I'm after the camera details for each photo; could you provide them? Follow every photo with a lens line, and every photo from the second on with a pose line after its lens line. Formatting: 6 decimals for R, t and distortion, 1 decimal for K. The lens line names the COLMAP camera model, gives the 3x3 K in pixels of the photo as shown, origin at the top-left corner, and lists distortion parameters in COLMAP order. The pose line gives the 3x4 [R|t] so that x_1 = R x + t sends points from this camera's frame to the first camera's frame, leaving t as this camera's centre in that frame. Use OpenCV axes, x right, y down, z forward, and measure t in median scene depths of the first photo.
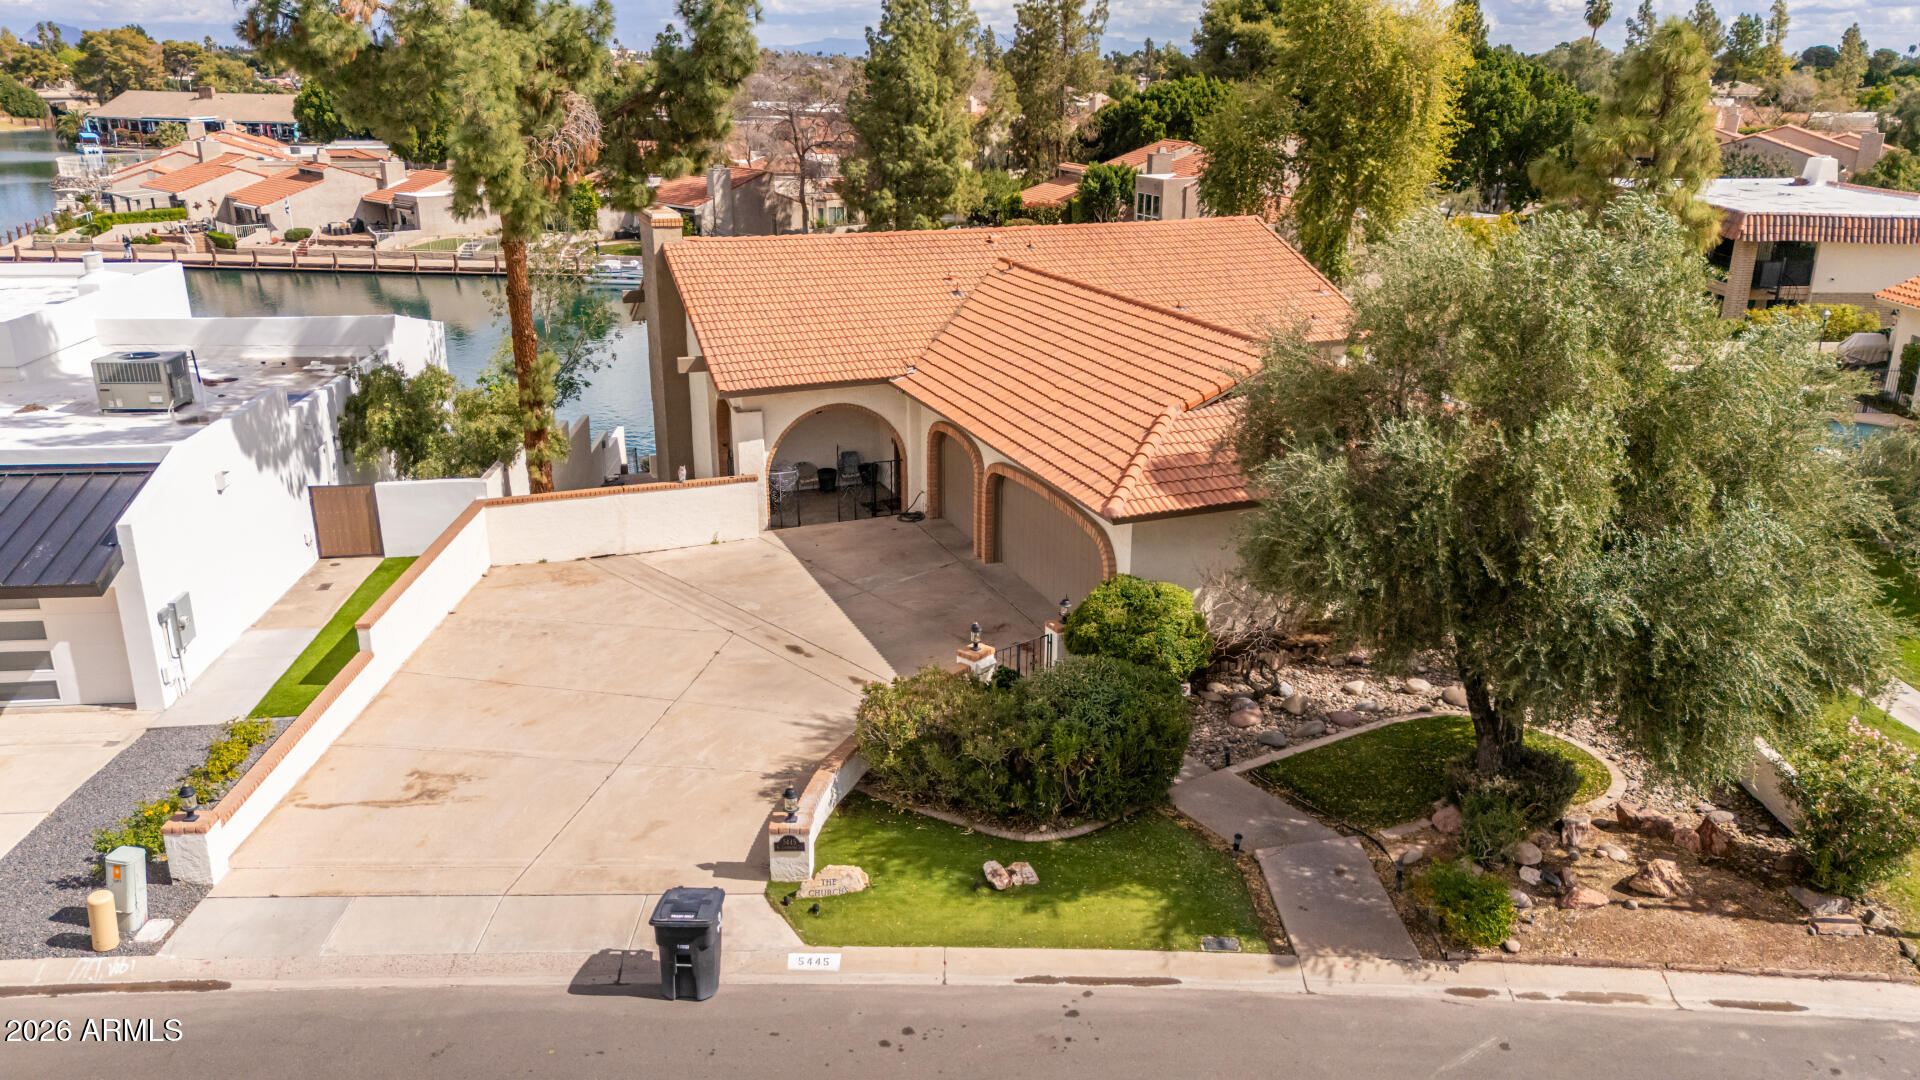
lens RADIAL K [[1366.0, 0, 964.5], [0, 1366.0, 544.0], [0, 0, 1]] dist [0.046968, -0.018565]
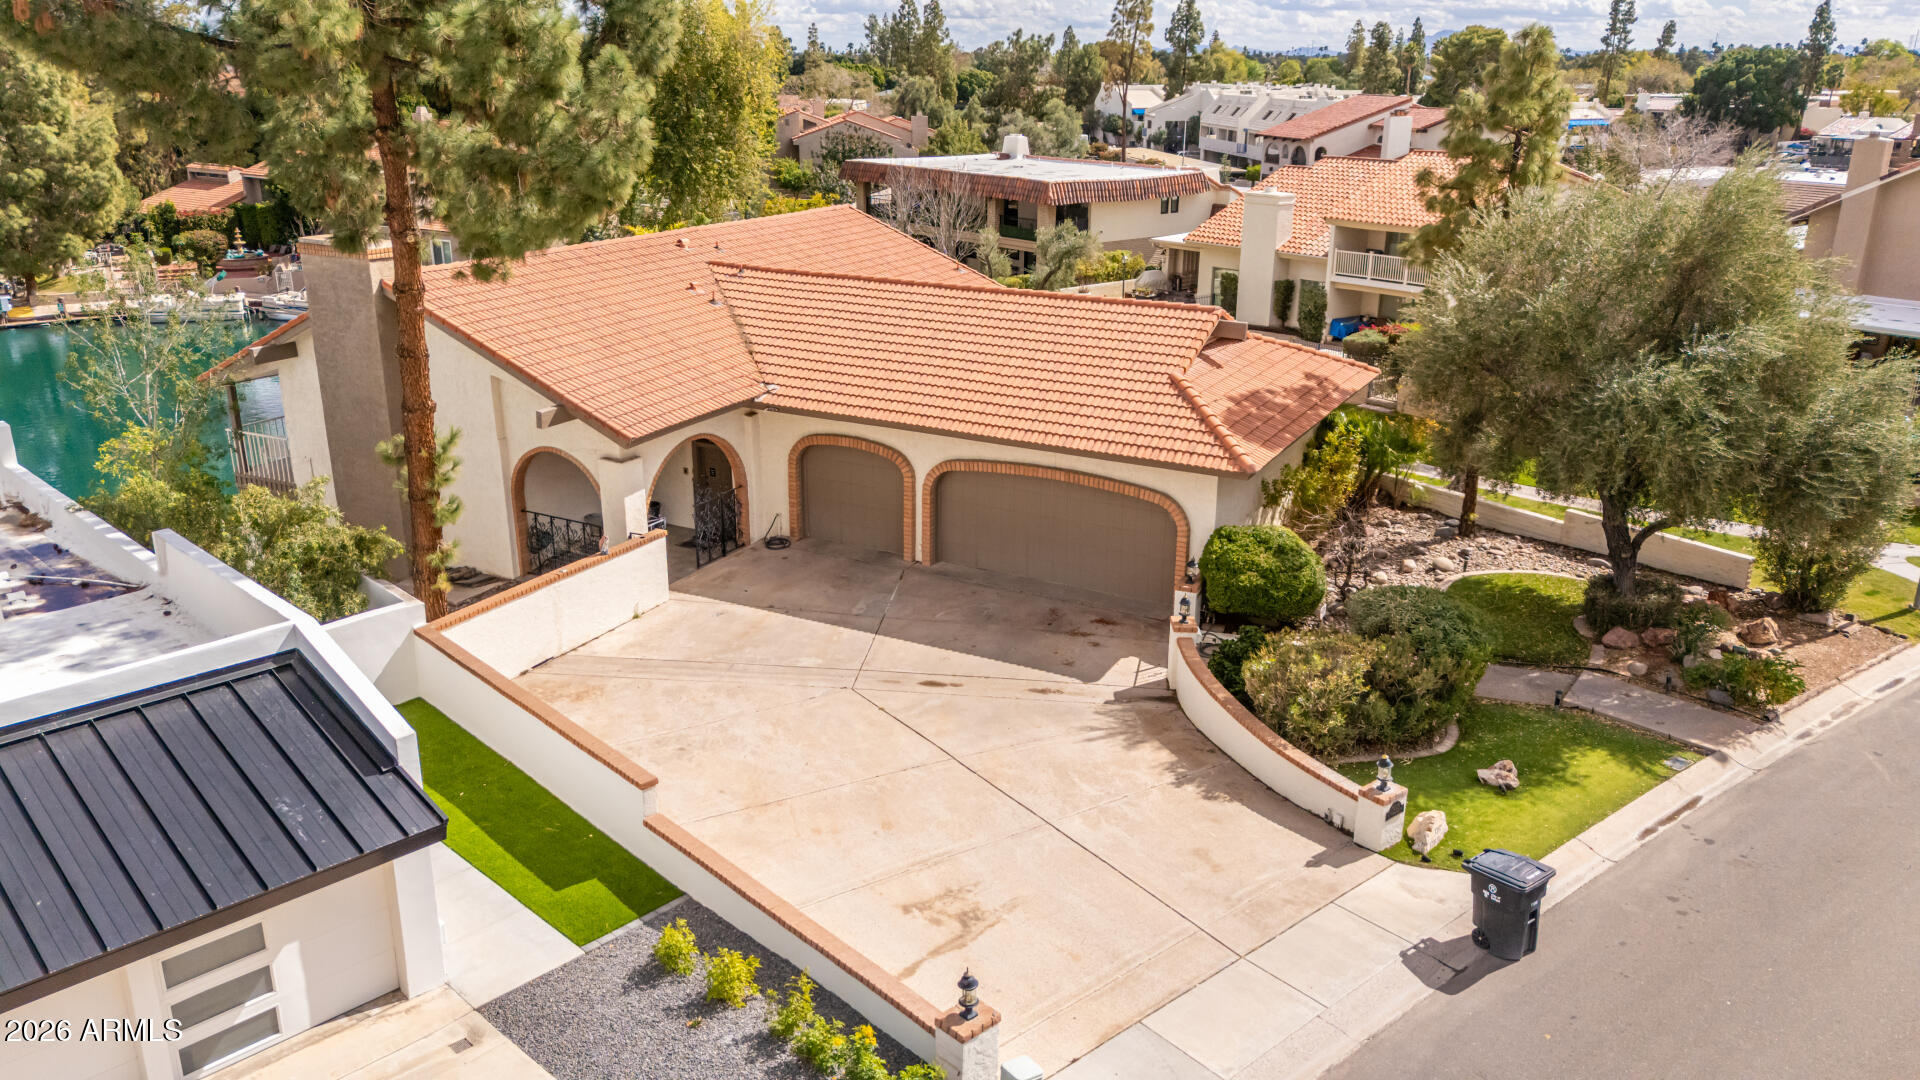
lens RADIAL K [[1366.0, 0, 962.0], [0, 1366.0, 538.8], [0, 0, 1]] dist [0.046968, -0.018565]
pose [[0.774030, -0.209323, 0.597547, -0.554220], [0.207122, 0.975554, 0.073446, -0.072268], [-0.598313, 0.066915, 0.798463, 0.201507]]
